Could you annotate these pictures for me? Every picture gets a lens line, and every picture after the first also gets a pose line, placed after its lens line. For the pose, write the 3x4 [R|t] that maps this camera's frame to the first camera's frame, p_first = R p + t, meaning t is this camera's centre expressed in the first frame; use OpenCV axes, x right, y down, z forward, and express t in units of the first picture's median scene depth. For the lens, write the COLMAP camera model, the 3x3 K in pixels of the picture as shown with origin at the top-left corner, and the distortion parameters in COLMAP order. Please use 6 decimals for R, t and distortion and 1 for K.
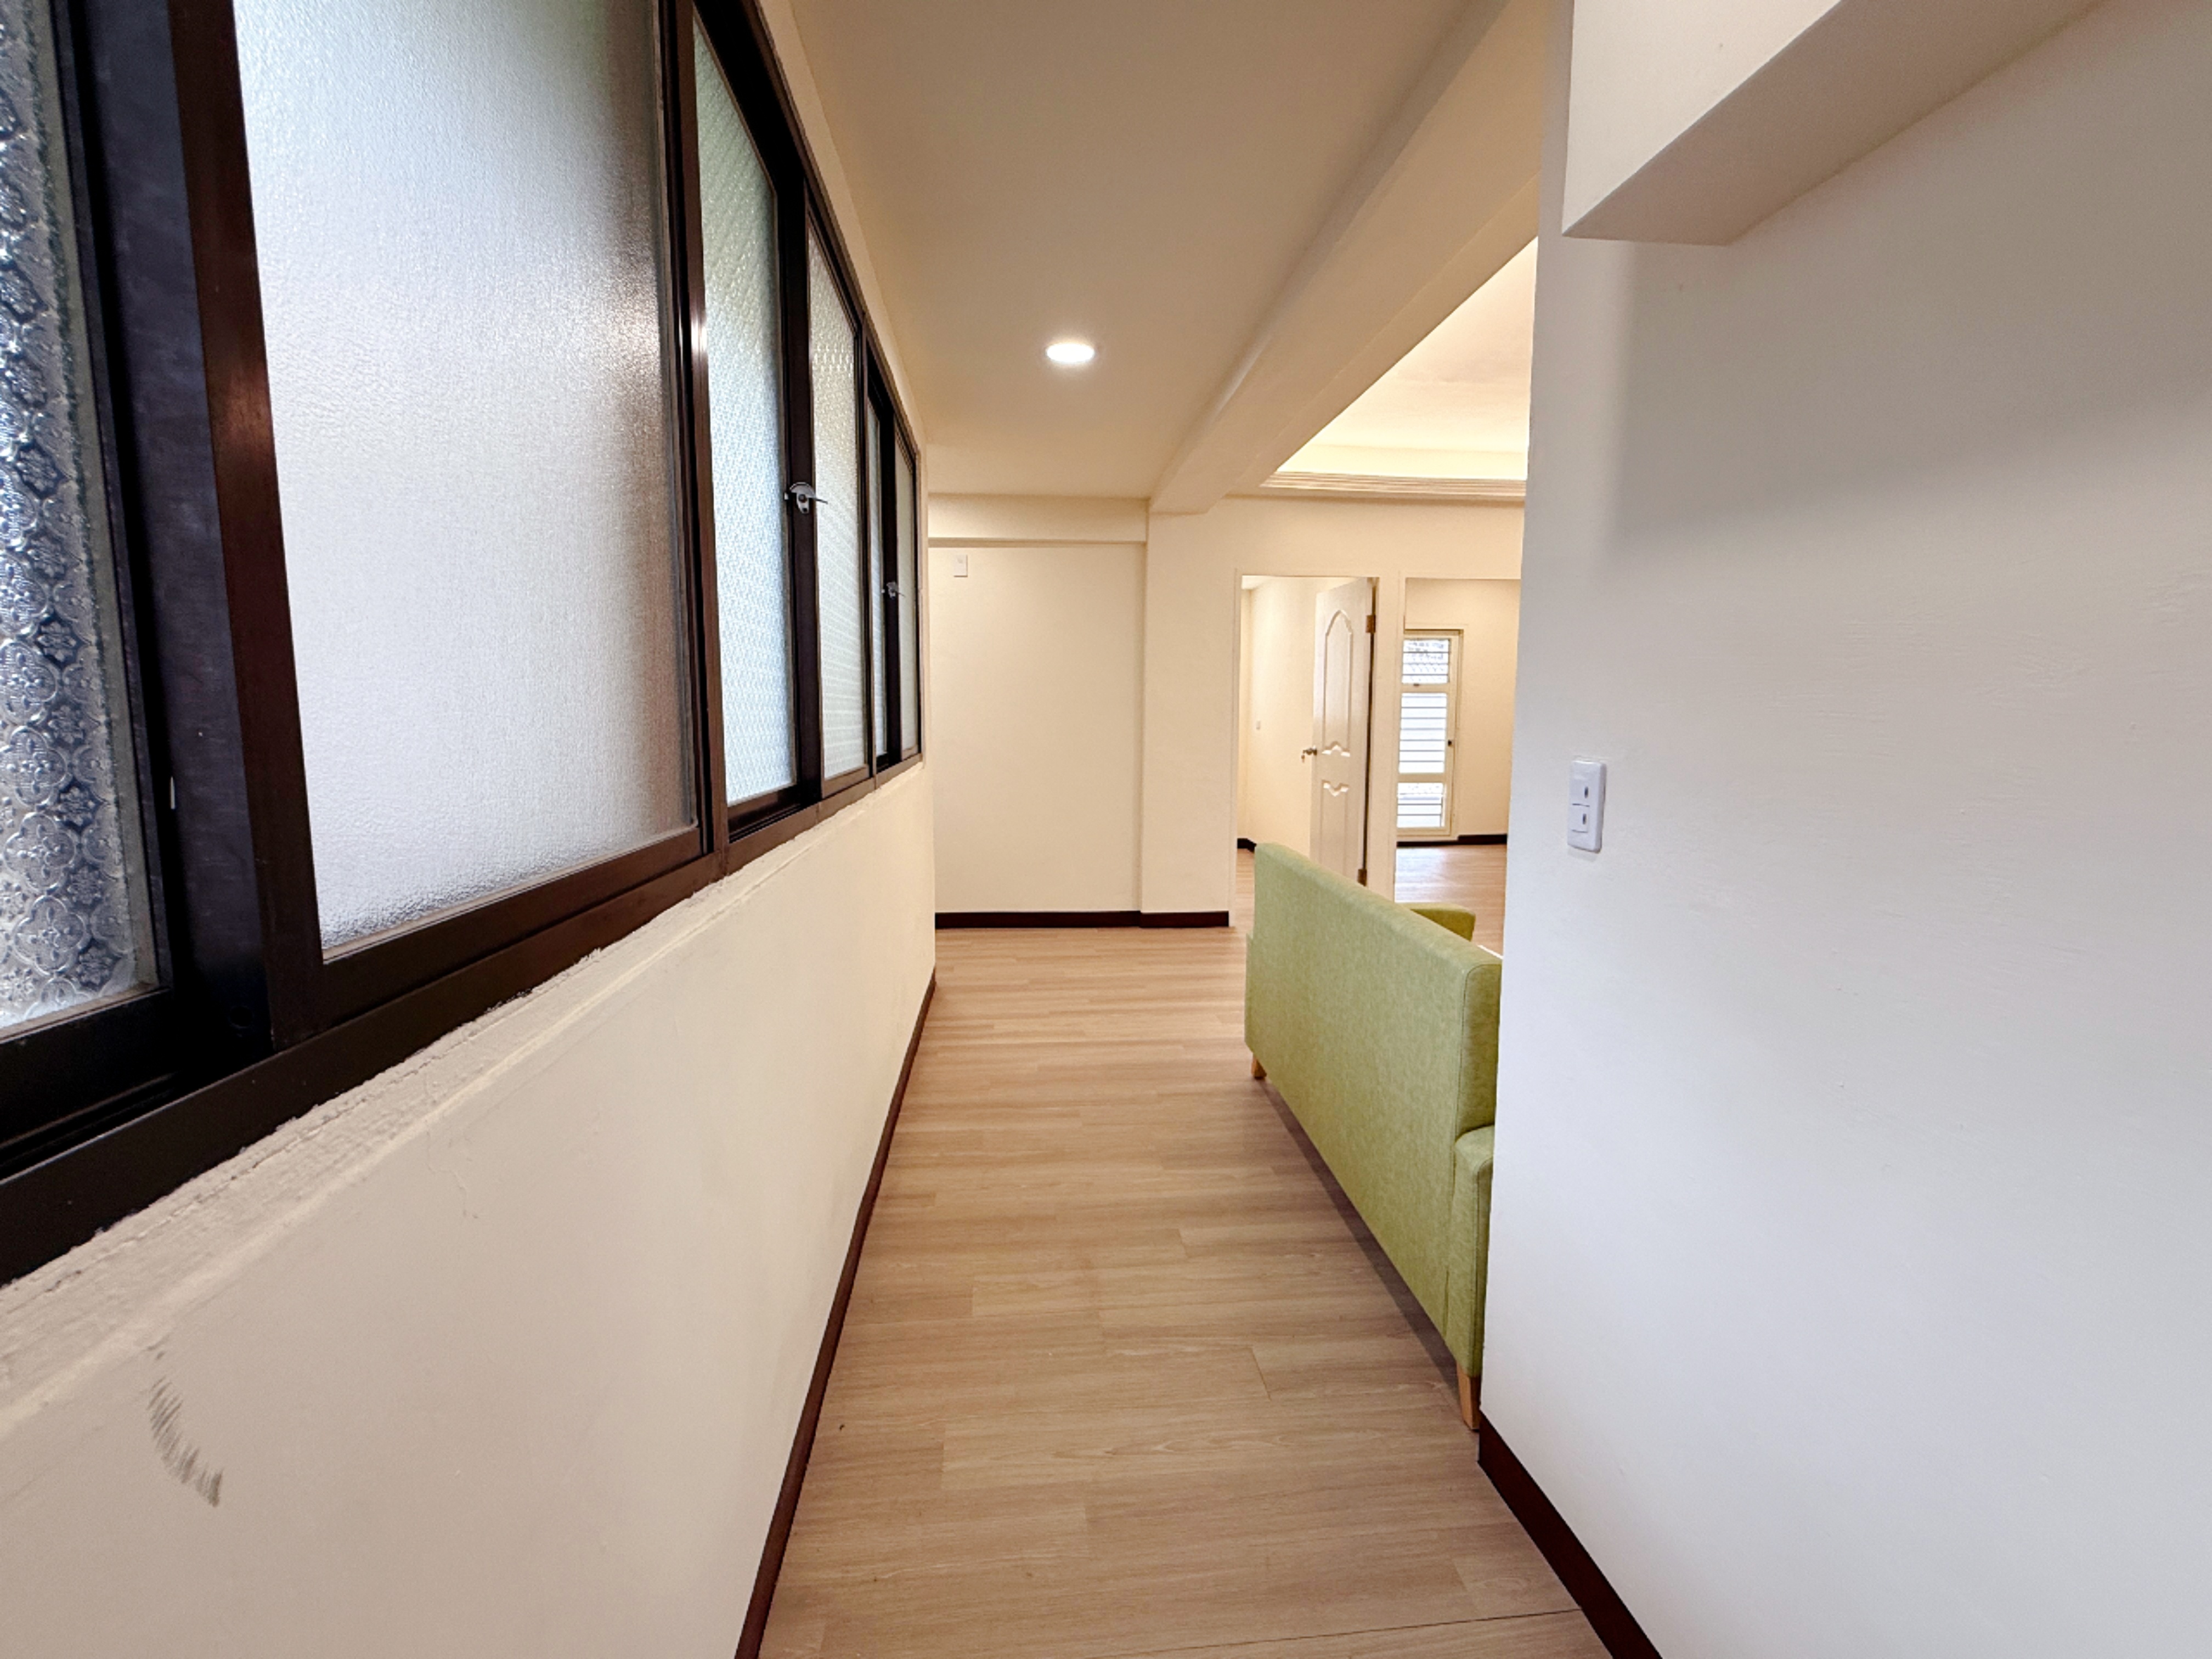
lens RADIAL K [[980.0, 0, 1107.8], [0, 980.0, 834.1], [0, 0, 1]] dist [-0.000281, 0.000091]
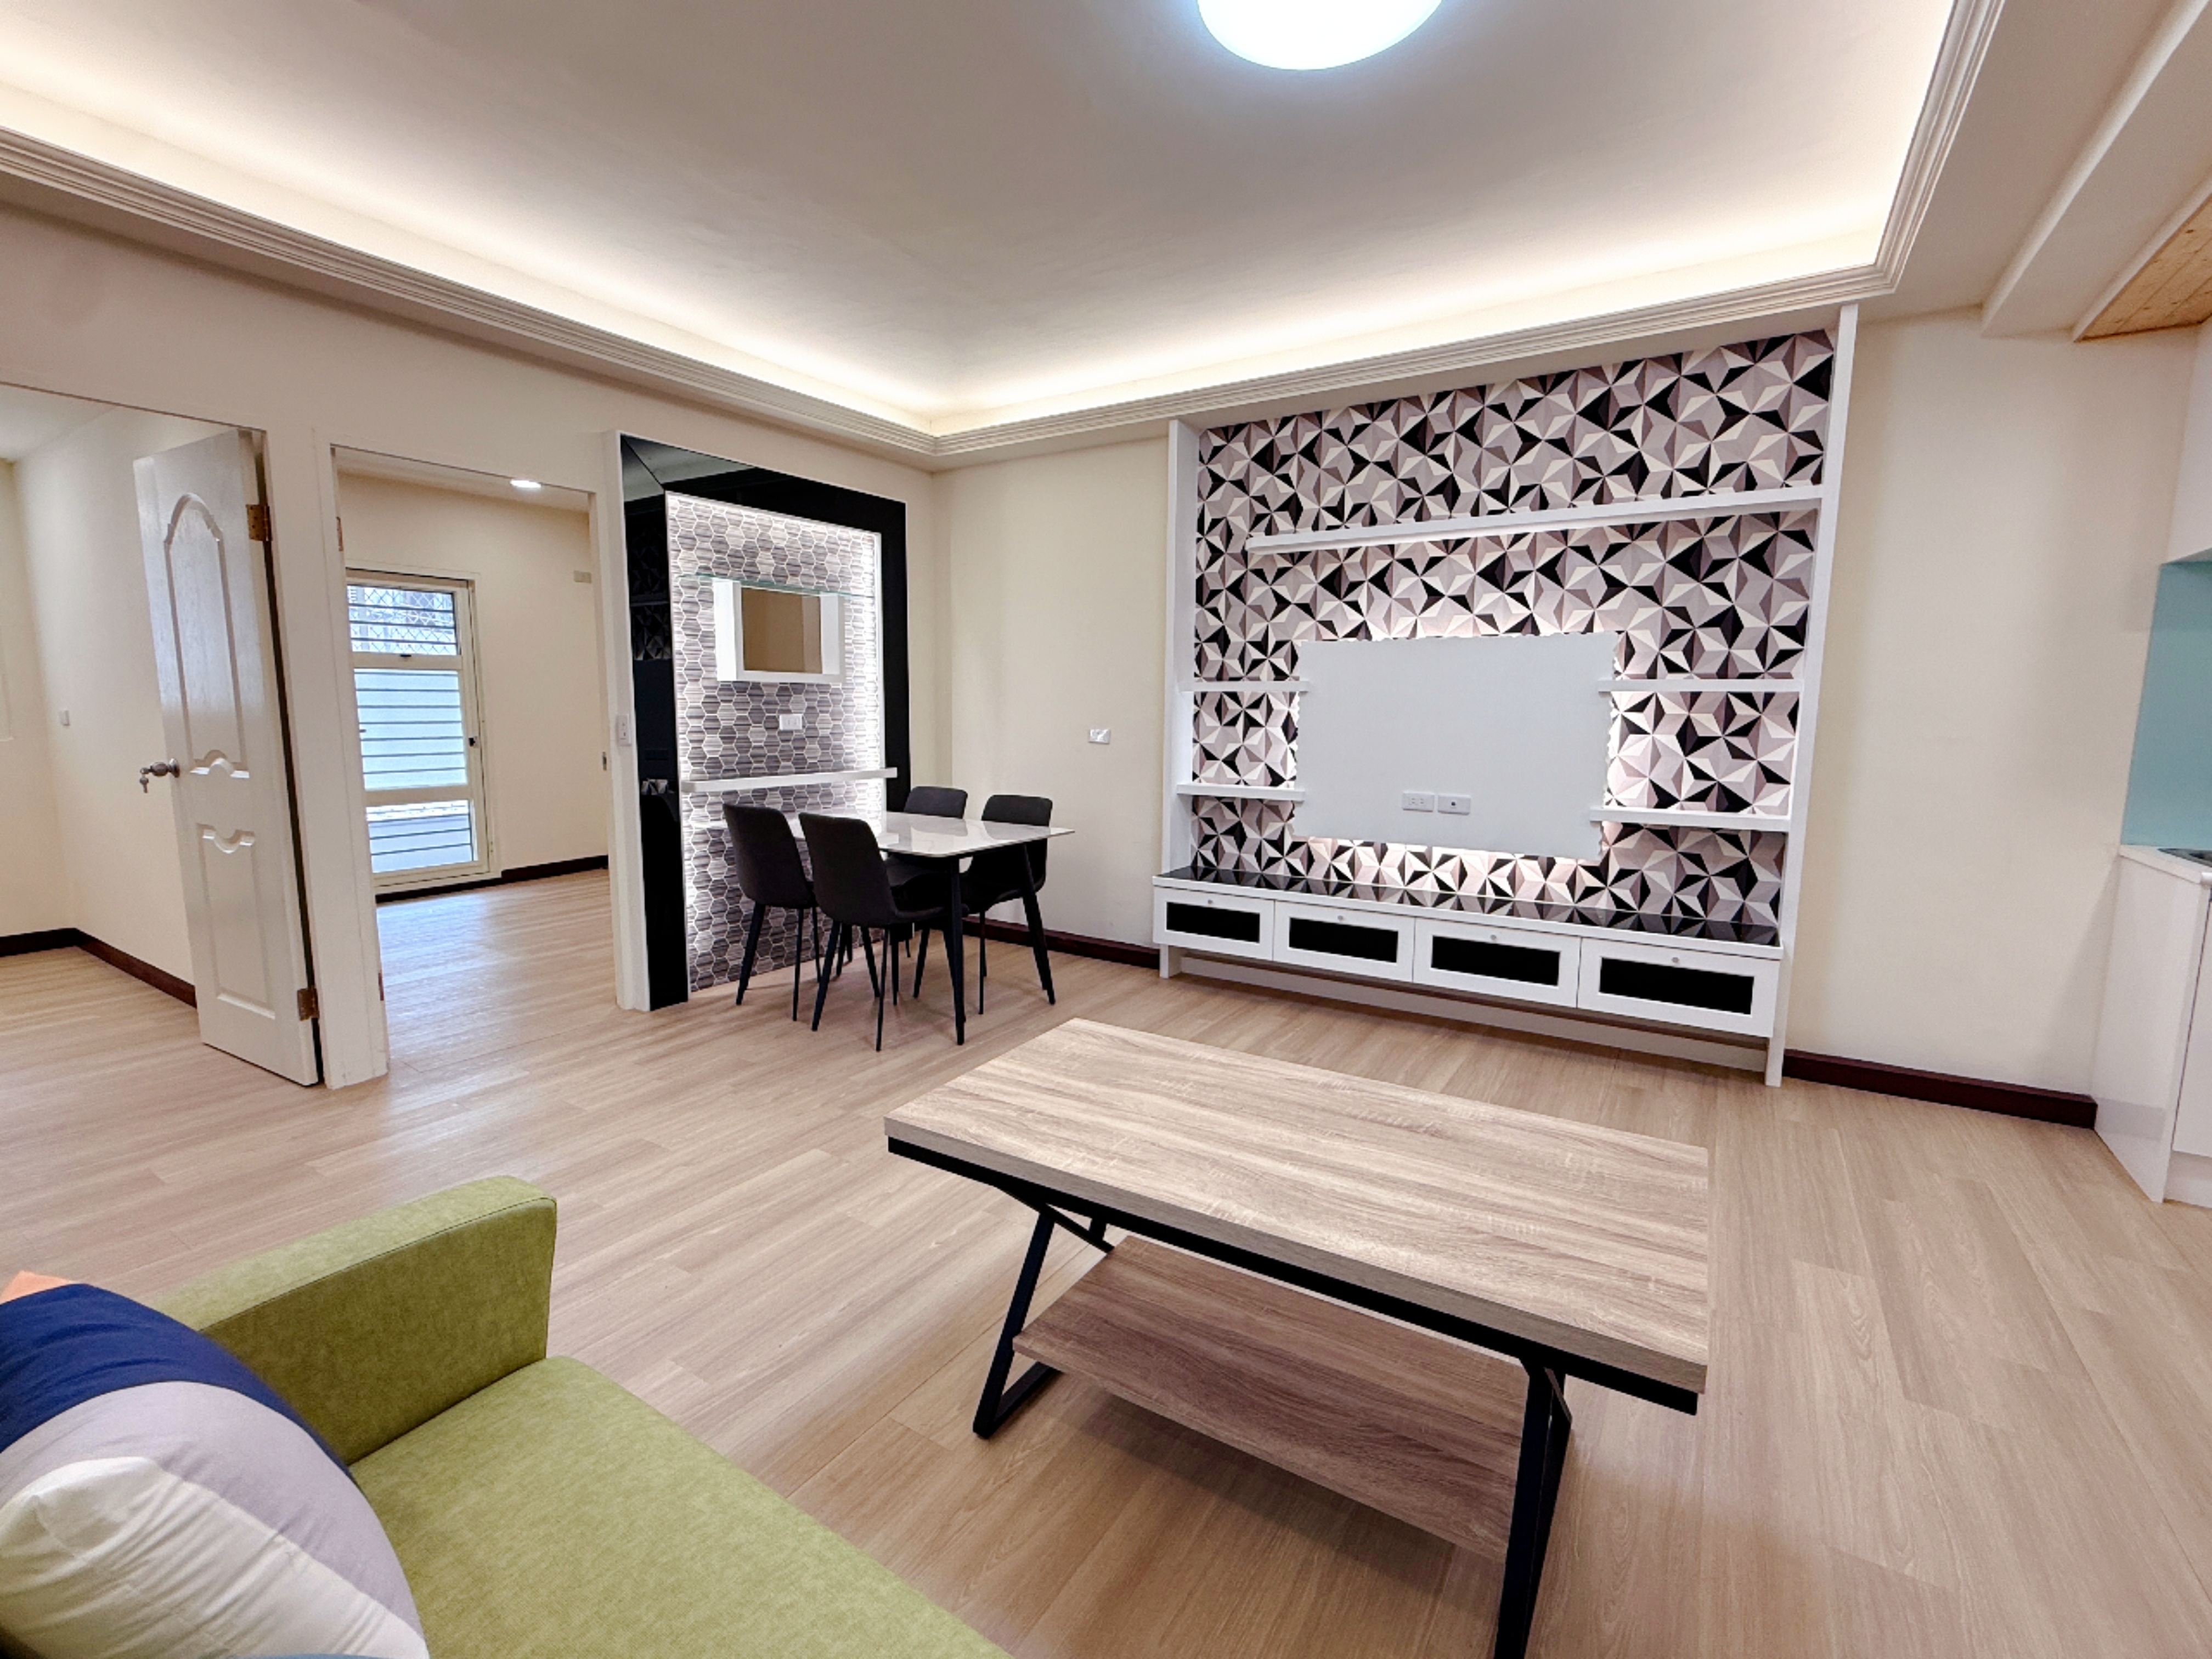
lens RADIAL K [[980.0, 0, 1107.8], [0, 980.0, 834.1], [0, 0, 1]] dist [-0.000281, 0.000091]
pose [[0.621572, -0.099971, 0.776952, 0.113520], [0.091217, 0.994313, 0.054964, -0.034172], [-0.778028, 0.036707, 0.627156, 0.295229]]
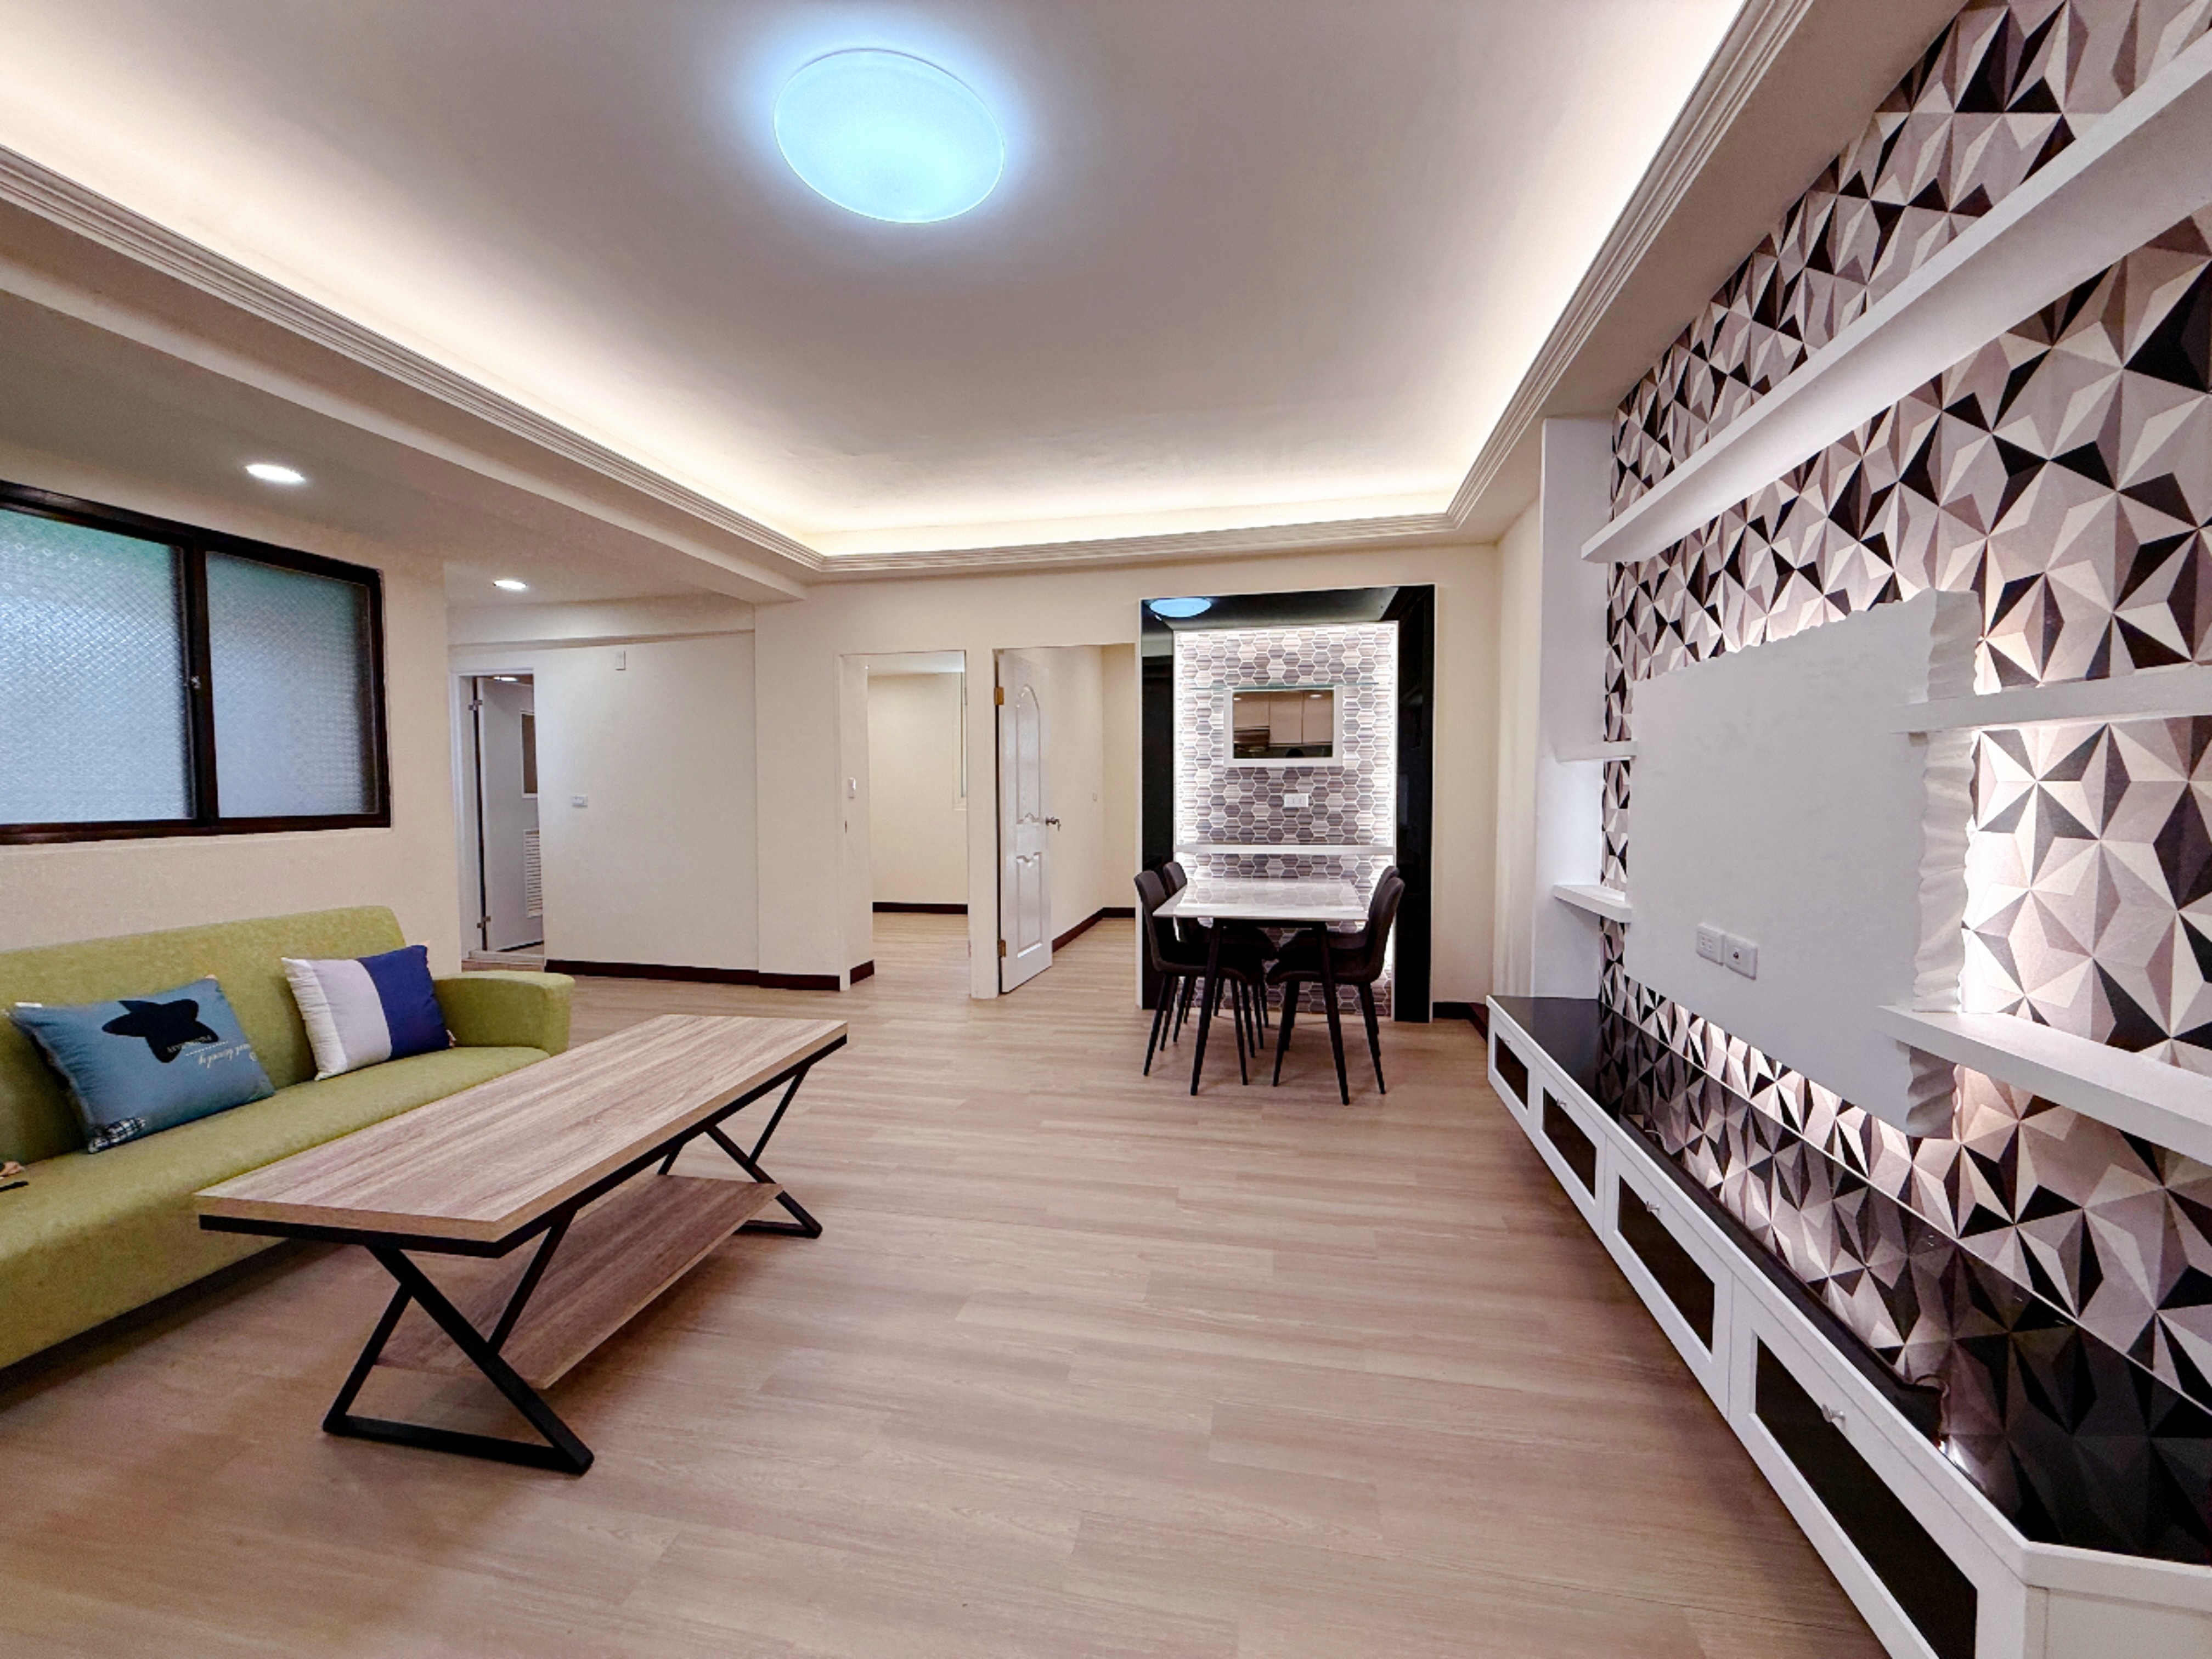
lens RADIAL K [[882.7, 0, 1099.9], [0, 882.7, 831.8], [0, 0, 1]] dist [-0.002208, 0.000517]
pose [[0.952224, 0.007380, -0.305313, 0.587157], [-0.029942, 0.997148, -0.069283, -0.014842], [0.303931, 0.075115, 0.949728, 0.169096]]
